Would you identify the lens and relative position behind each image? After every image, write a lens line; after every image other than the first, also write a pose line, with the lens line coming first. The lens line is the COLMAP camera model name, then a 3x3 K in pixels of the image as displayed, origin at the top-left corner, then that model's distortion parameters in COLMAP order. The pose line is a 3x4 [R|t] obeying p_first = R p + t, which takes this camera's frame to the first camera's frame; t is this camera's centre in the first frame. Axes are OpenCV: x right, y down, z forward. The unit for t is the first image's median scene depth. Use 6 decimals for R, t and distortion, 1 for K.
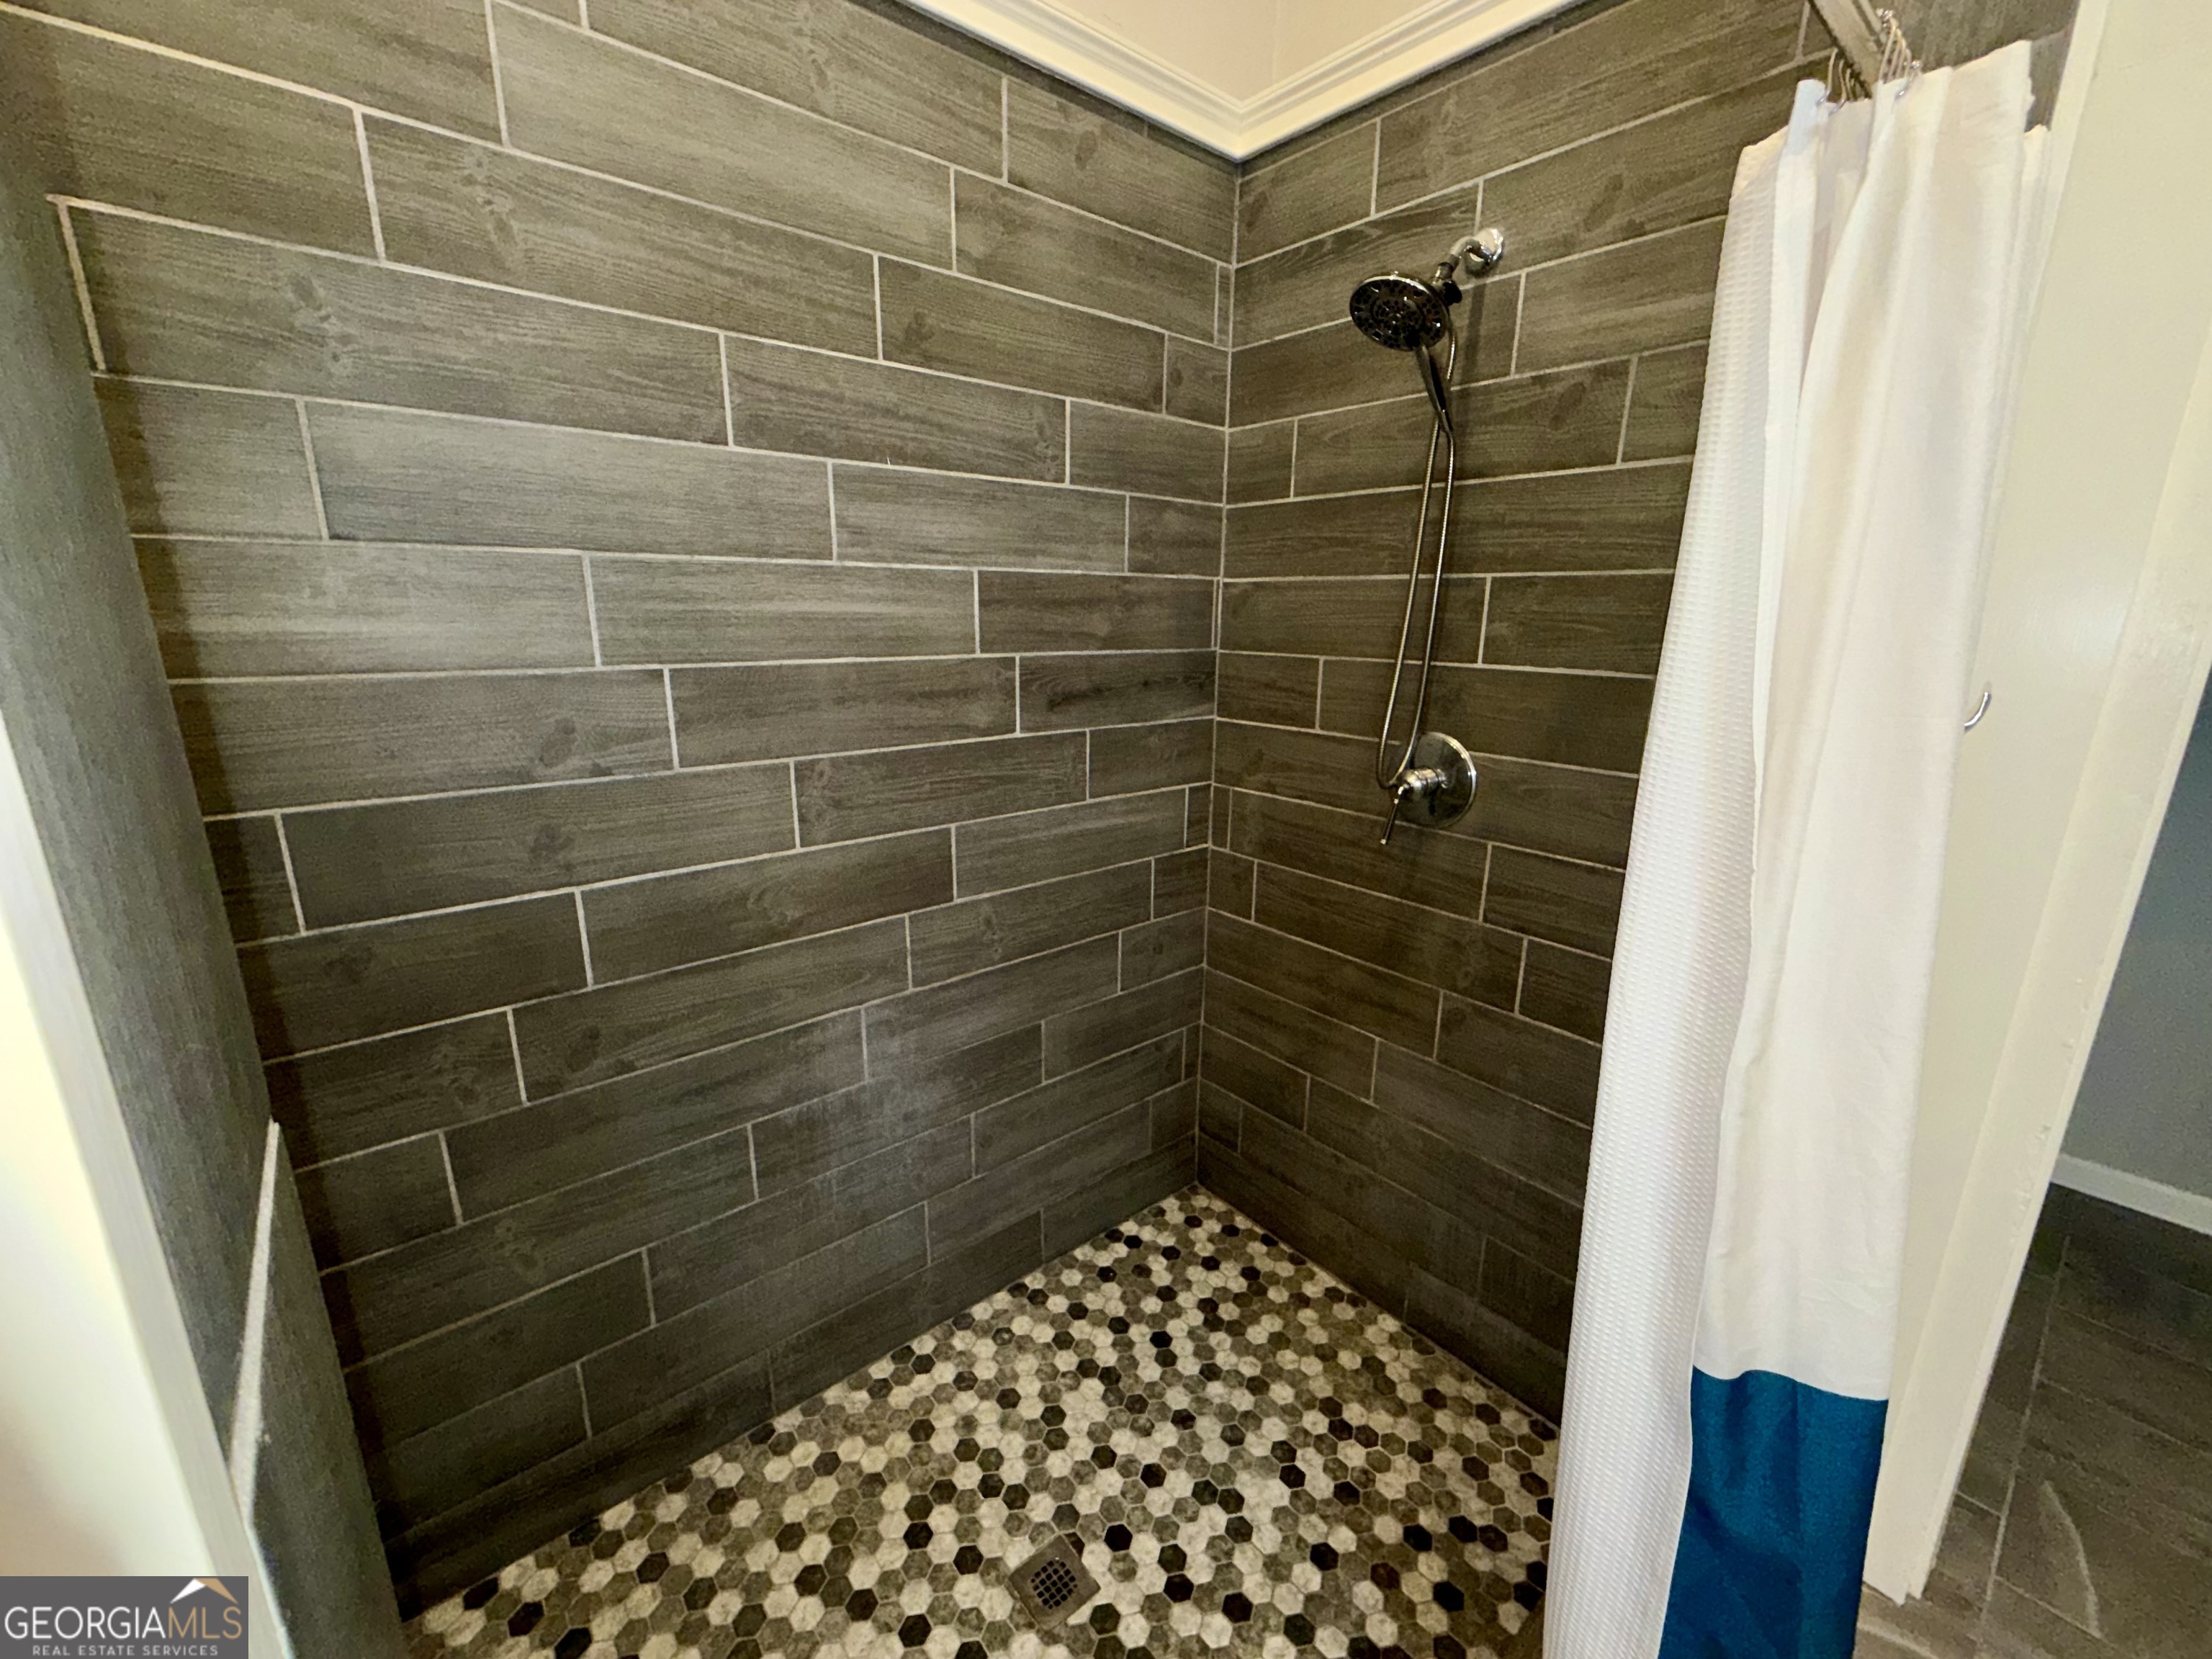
lens RADIAL K [[888.0, 0, 1100.3], [0, 888.0, 828.1], [0, 0, 1]] dist [0.002512, 0.000756]
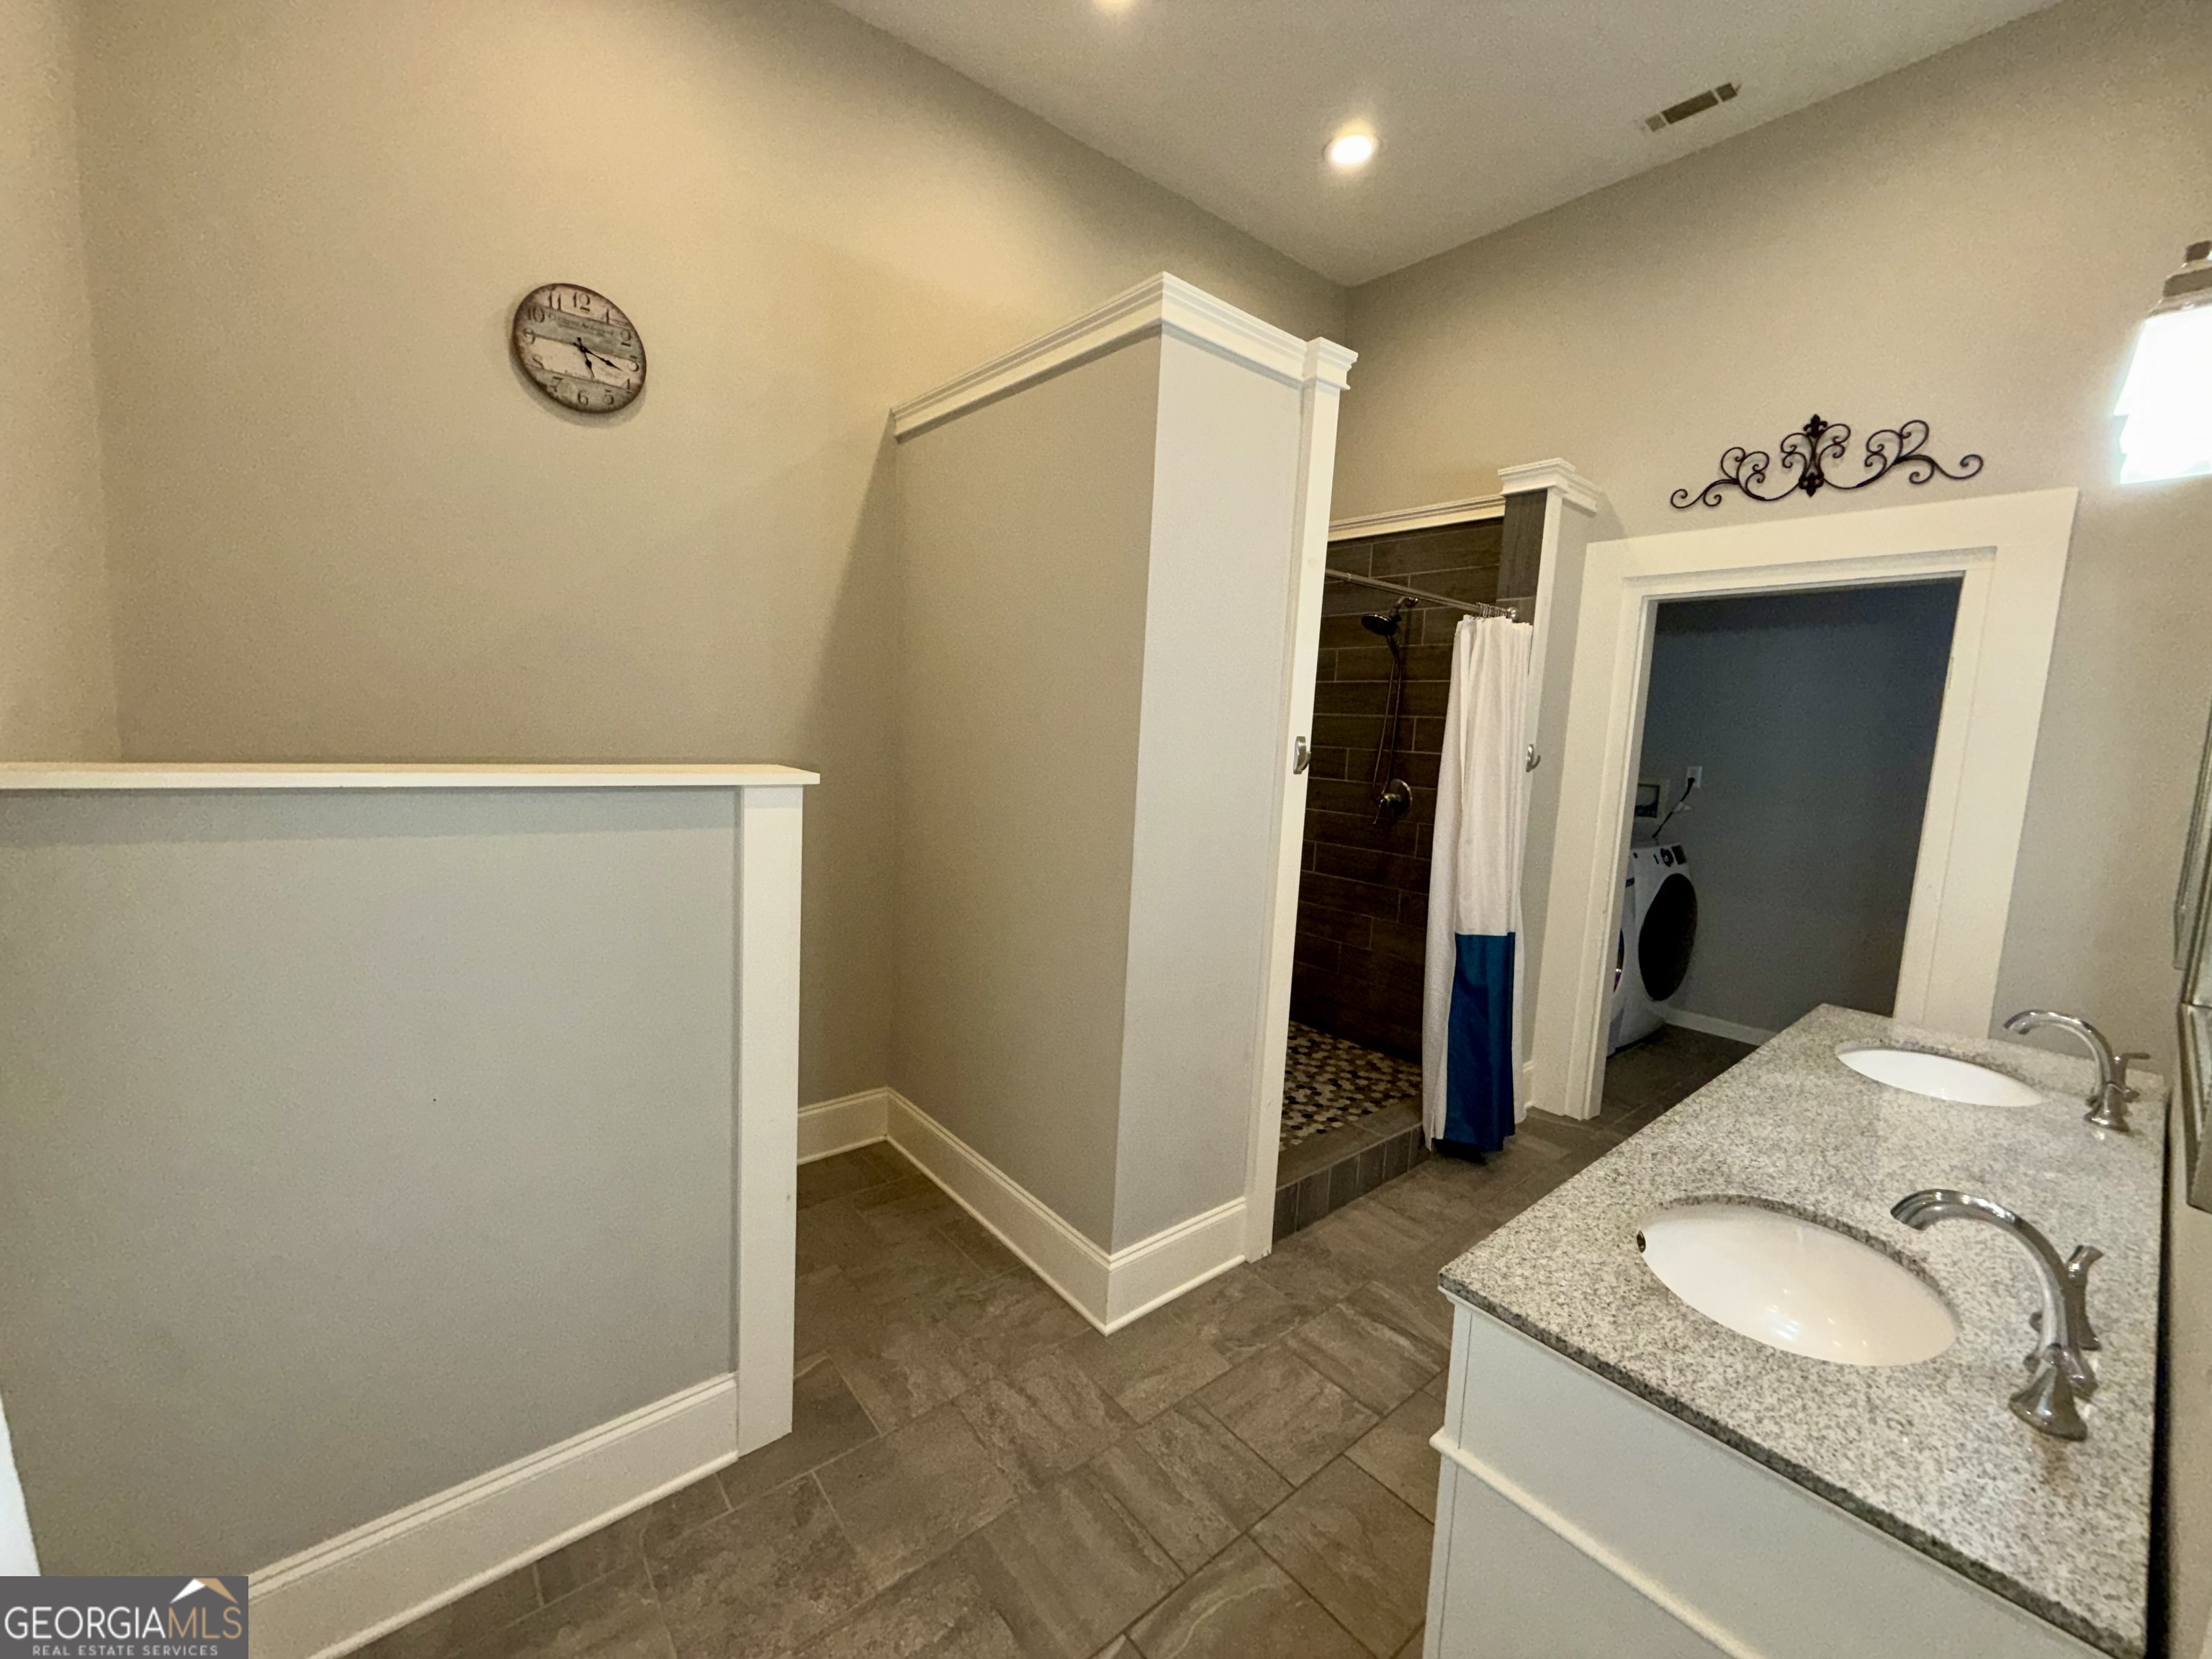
lens RADIAL K [[888.0, 0, 1104.1], [0, 888.0, 830.2], [0, 0, 1]] dist [0.002512, 0.000756]
pose [[0.999341, 0.036278, 0.001558, -0.427282], [-0.035783, 0.991194, -0.127490, 0.376557], [-0.006169, 0.127350, 0.991839, -1.413973]]
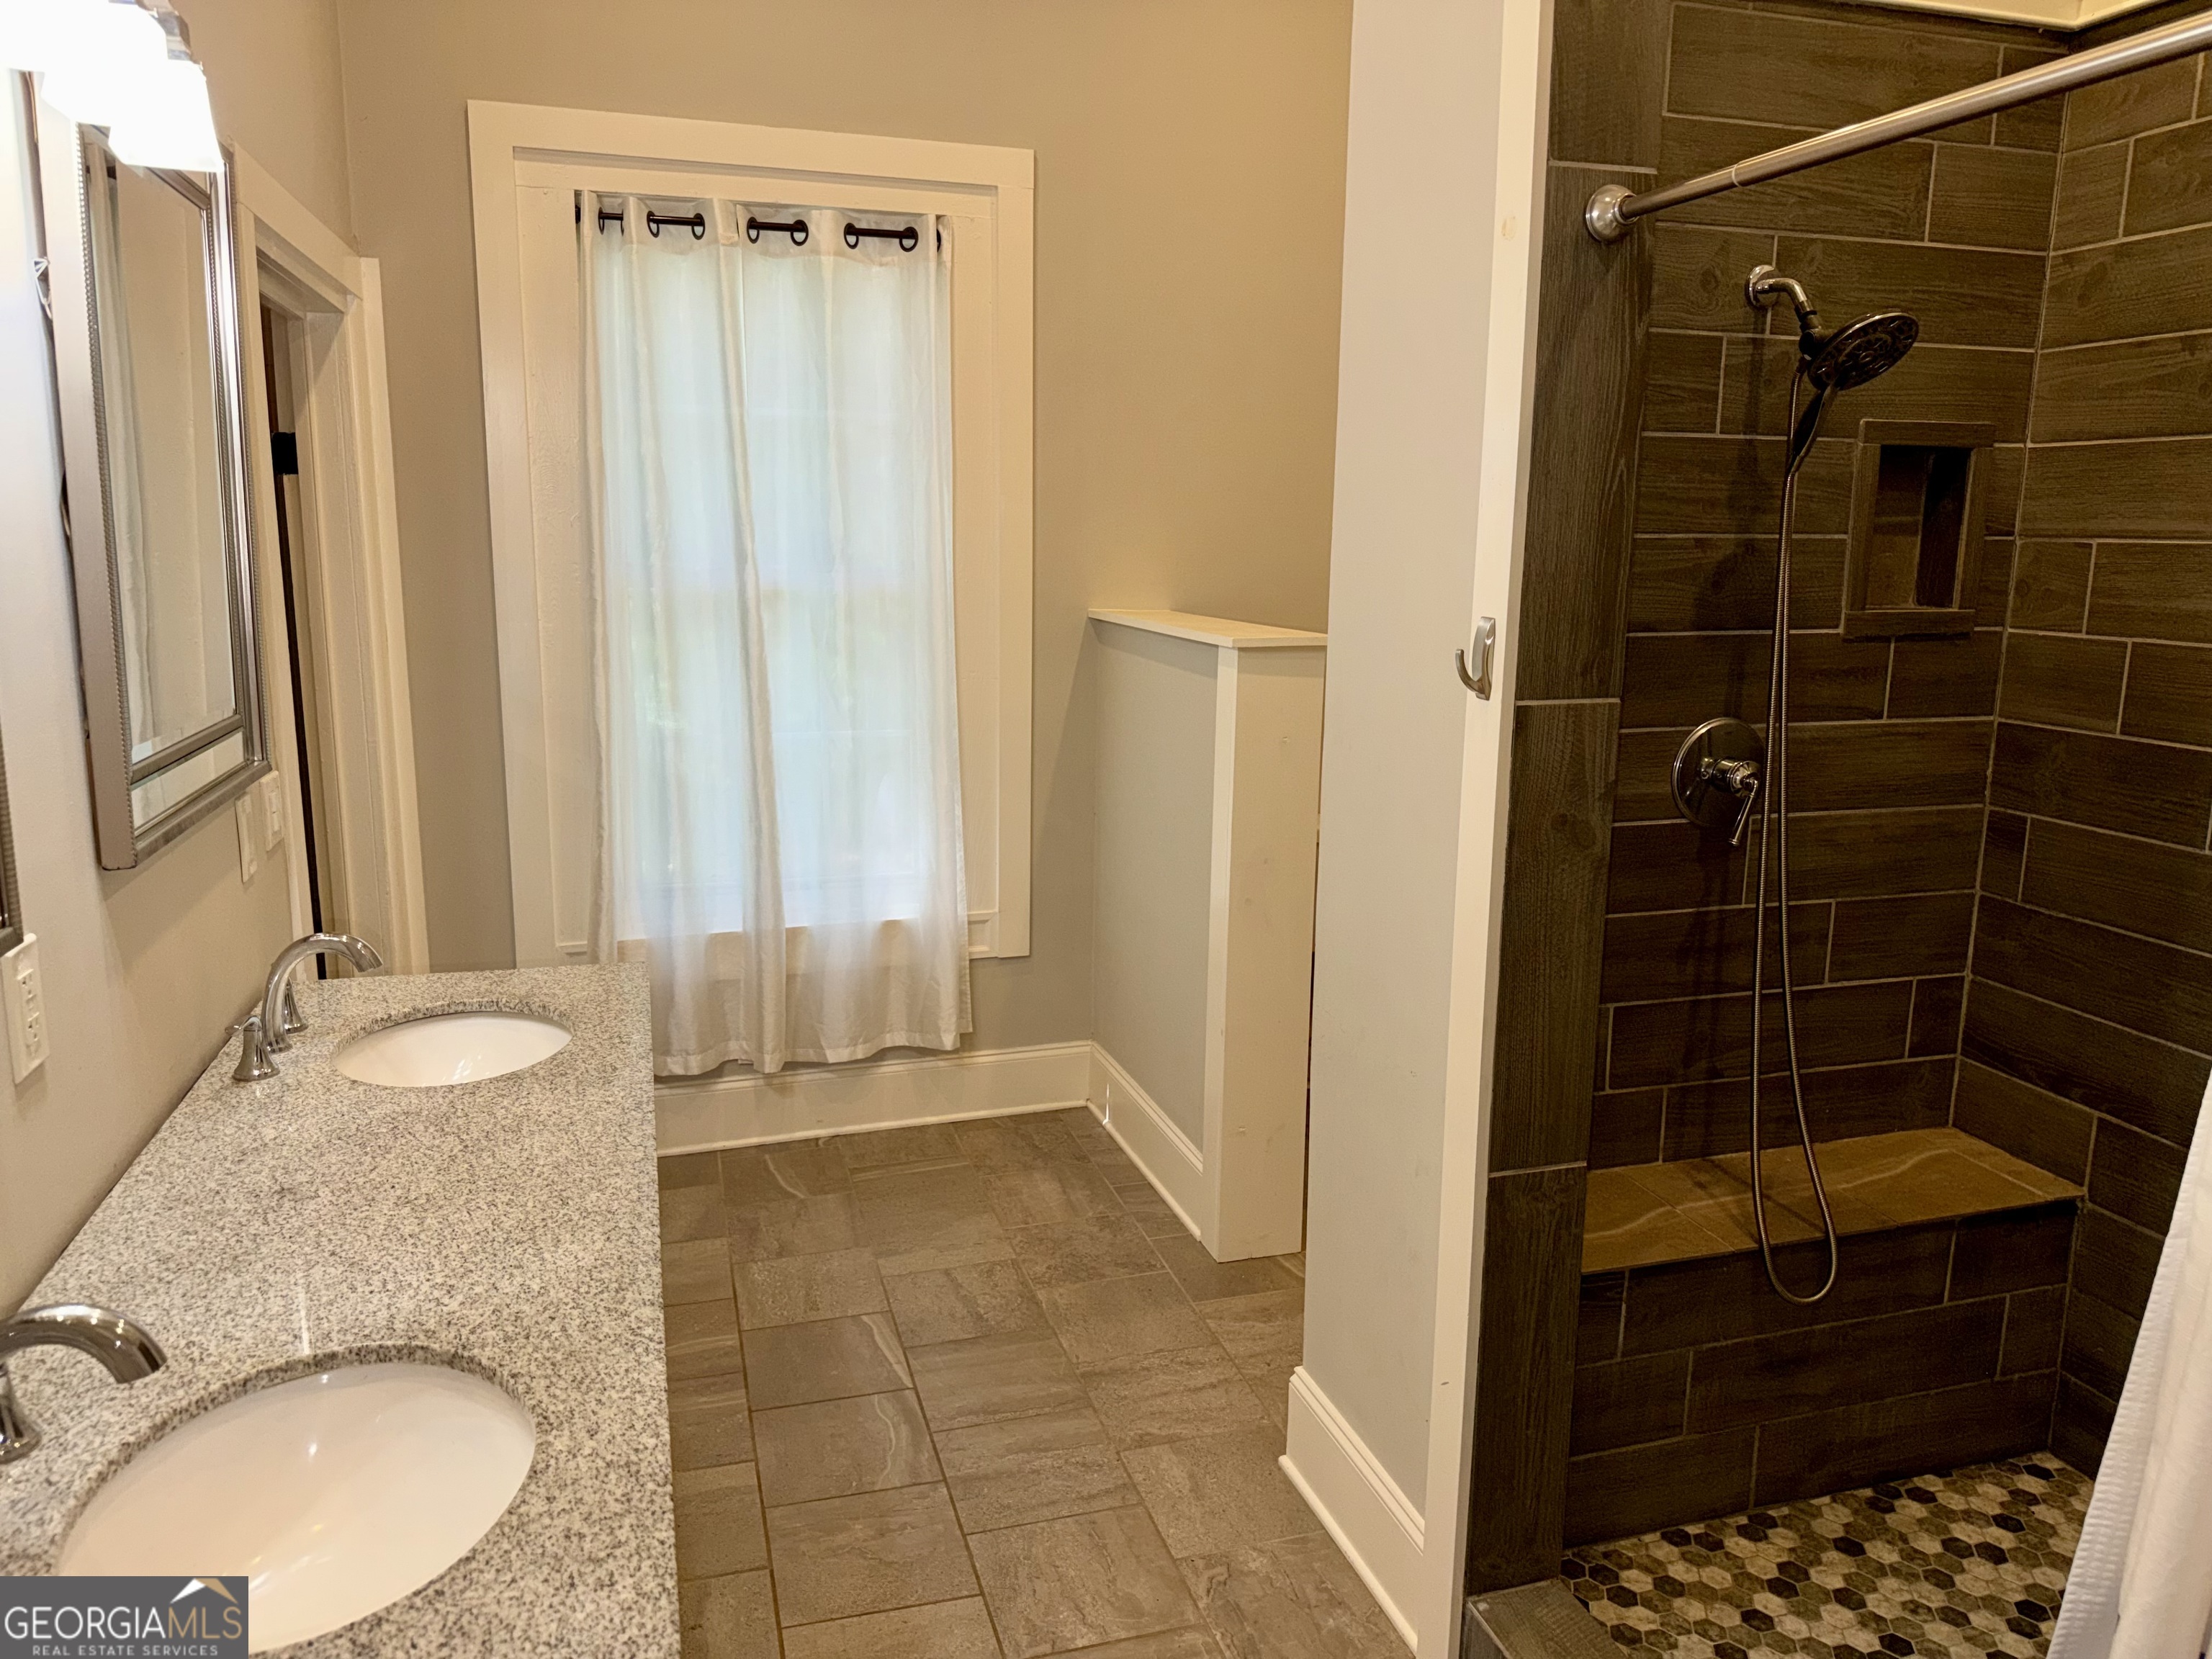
lens RADIAL K [[1584.6, 0, 1109.2], [0, 1584.6, 817.2], [0, 0, 1]] dist [0.079255, -0.082282]
pose [[-0.395249, 0.151495, -0.905995, 2.392270], [-0.241871, 0.934336, 0.261753, -0.454467], [0.886158, 0.322592, -0.332653, 1.545903]]
